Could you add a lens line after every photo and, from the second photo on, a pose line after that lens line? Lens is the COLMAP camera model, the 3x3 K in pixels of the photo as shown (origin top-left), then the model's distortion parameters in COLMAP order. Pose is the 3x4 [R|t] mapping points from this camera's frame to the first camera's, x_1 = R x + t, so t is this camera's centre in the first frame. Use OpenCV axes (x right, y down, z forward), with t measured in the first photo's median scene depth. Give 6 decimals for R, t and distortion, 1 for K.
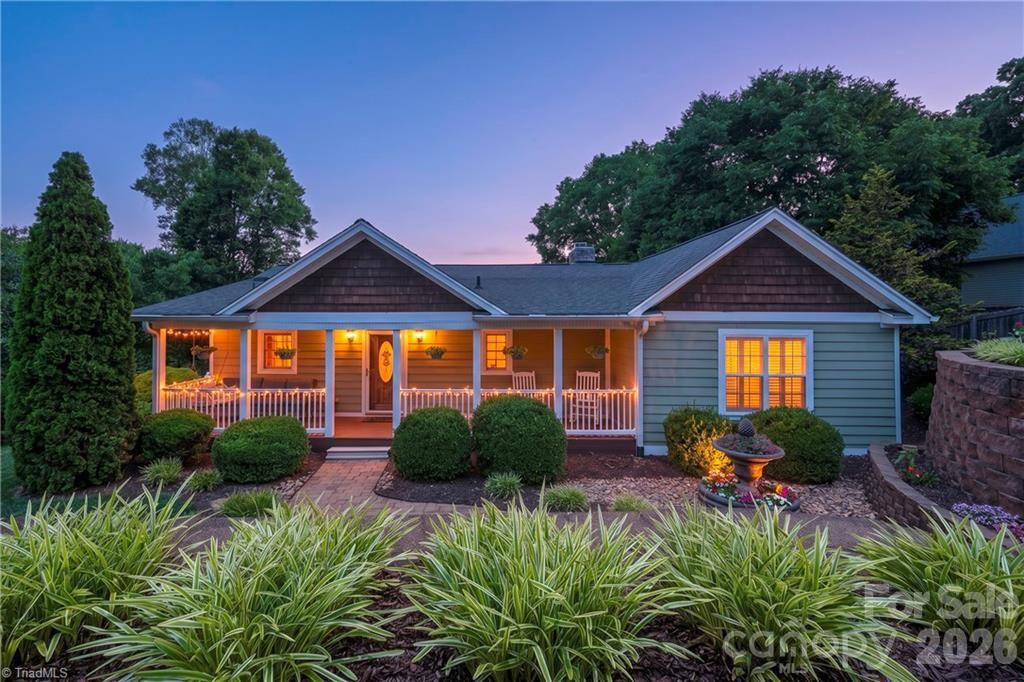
lens RADIAL K [[439.3, 0, 480.8], [0, 439.3, 317.9], [0, 0, 1]] dist [-0.008313, 0.000098]
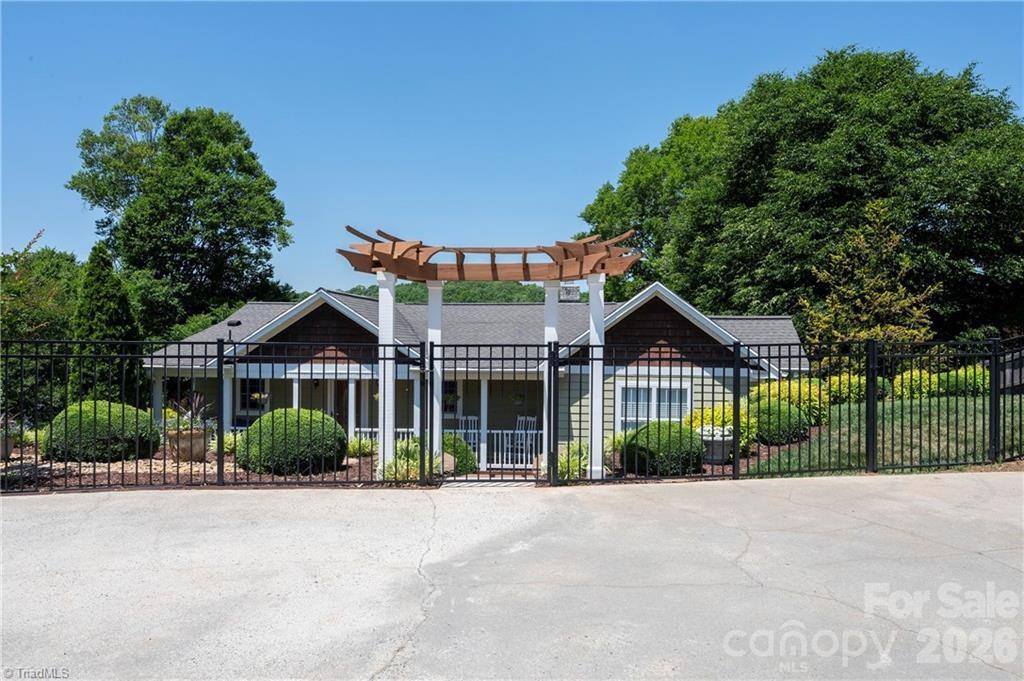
lens RADIAL K [[720.8, 0, 512.1], [0, 720.8, 345.8], [0, 0, 1]] dist [0.007799, -0.017438]
pose [[0.997802, 0.004155, -0.066130, 0.326503], [-0.003098, 0.999866, 0.016072, -0.083753], [0.066188, -0.015832, 0.997682, -0.813732]]
